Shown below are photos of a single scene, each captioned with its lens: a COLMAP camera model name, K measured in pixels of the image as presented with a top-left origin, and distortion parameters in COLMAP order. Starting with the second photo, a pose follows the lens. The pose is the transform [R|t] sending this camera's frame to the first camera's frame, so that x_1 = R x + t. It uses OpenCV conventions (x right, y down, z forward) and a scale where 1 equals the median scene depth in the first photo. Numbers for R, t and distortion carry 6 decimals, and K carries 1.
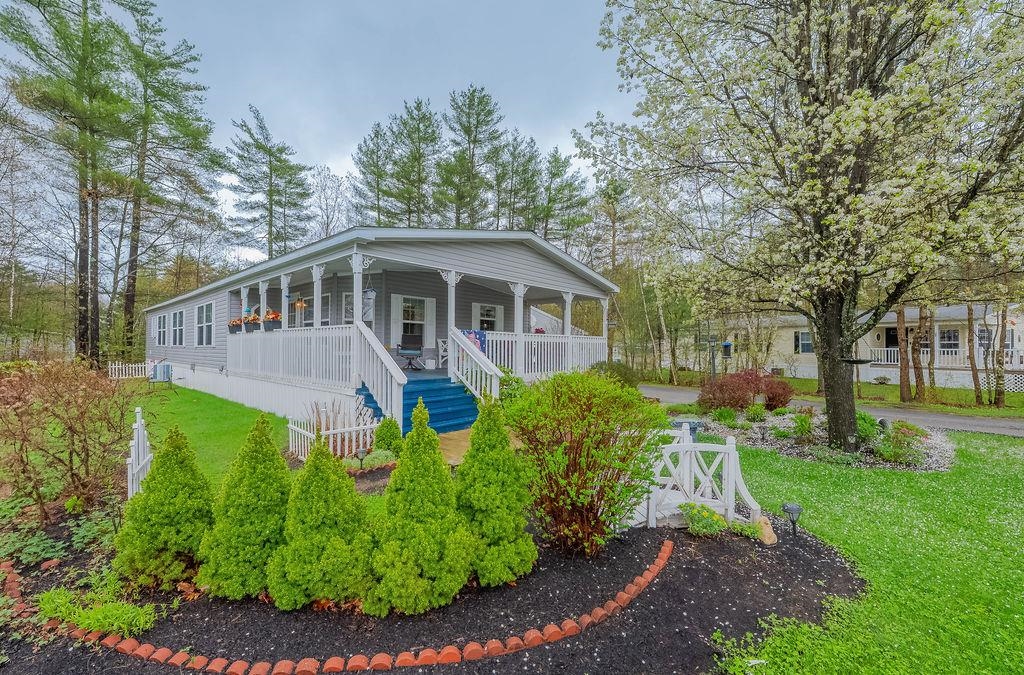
lens RADIAL K [[413.6, 0, 502.0], [0, 413.6, 344.0], [0, 0, 1]] dist [0.002077, 0.000306]
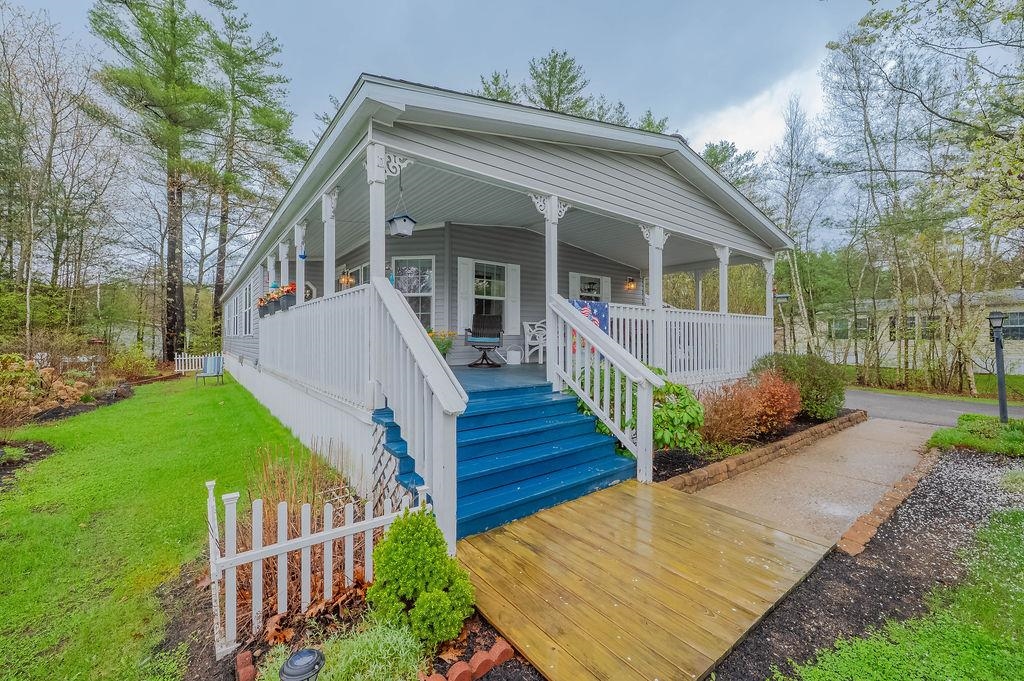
lens RADIAL K [[416.4, 0, 512.0], [0, 416.4, 340.5], [0, 0, 1]] dist [-0.000666, -0.000026]
pose [[0.986082, -0.005732, -0.166161, -0.050669], [0.008232, 0.999863, 0.014359, 0.008802], [0.166056, -0.015527, 0.985994, 0.263384]]
